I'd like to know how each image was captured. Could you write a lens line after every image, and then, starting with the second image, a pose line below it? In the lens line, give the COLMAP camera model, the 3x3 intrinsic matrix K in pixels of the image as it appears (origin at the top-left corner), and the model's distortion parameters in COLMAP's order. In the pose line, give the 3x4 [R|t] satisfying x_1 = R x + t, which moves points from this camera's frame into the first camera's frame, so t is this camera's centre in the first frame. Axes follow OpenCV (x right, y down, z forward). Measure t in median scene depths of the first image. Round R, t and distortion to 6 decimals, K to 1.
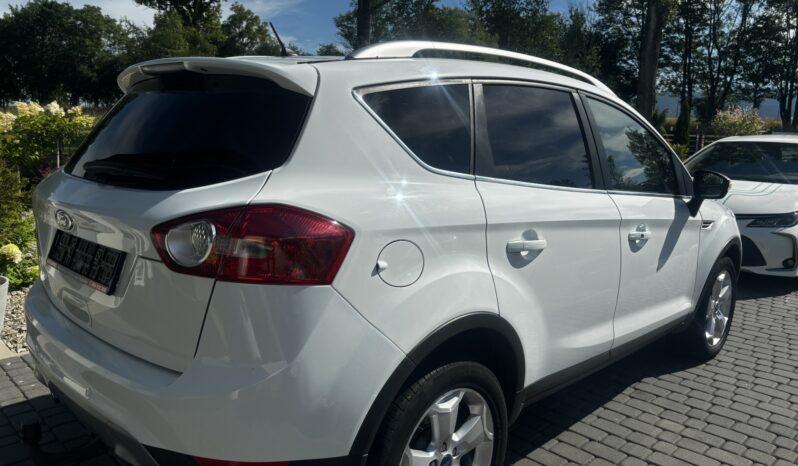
lens RADIAL K [[624.7, 0, 399.0], [0, 624.7, 233.0], [0, 0, 1]] dist [-0.038090, -0.000381]
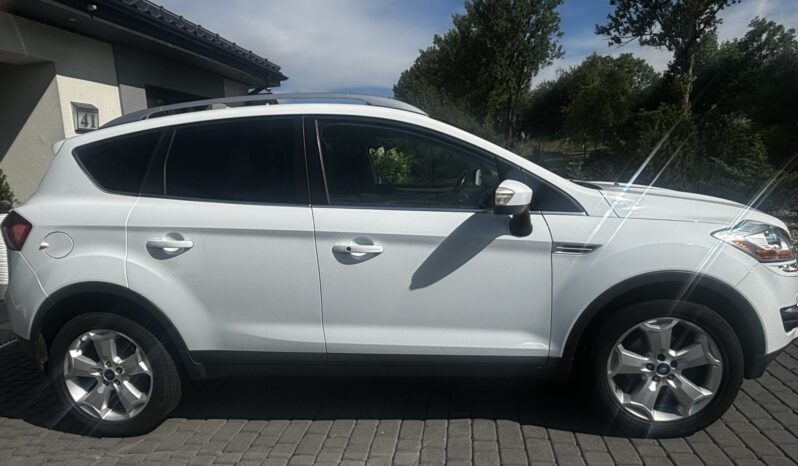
lens RADIAL K [[489.1, 0, 399.0], [0, 489.1, 233.0], [0, 0, 1]] dist [0.002253, 0.001132]
pose [[0.592125, 0.049428, -0.804329, 0.875762], [-0.048020, 0.998508, 0.026010, -0.036168], [0.804414, 0.023223, 0.593615, 0.488948]]
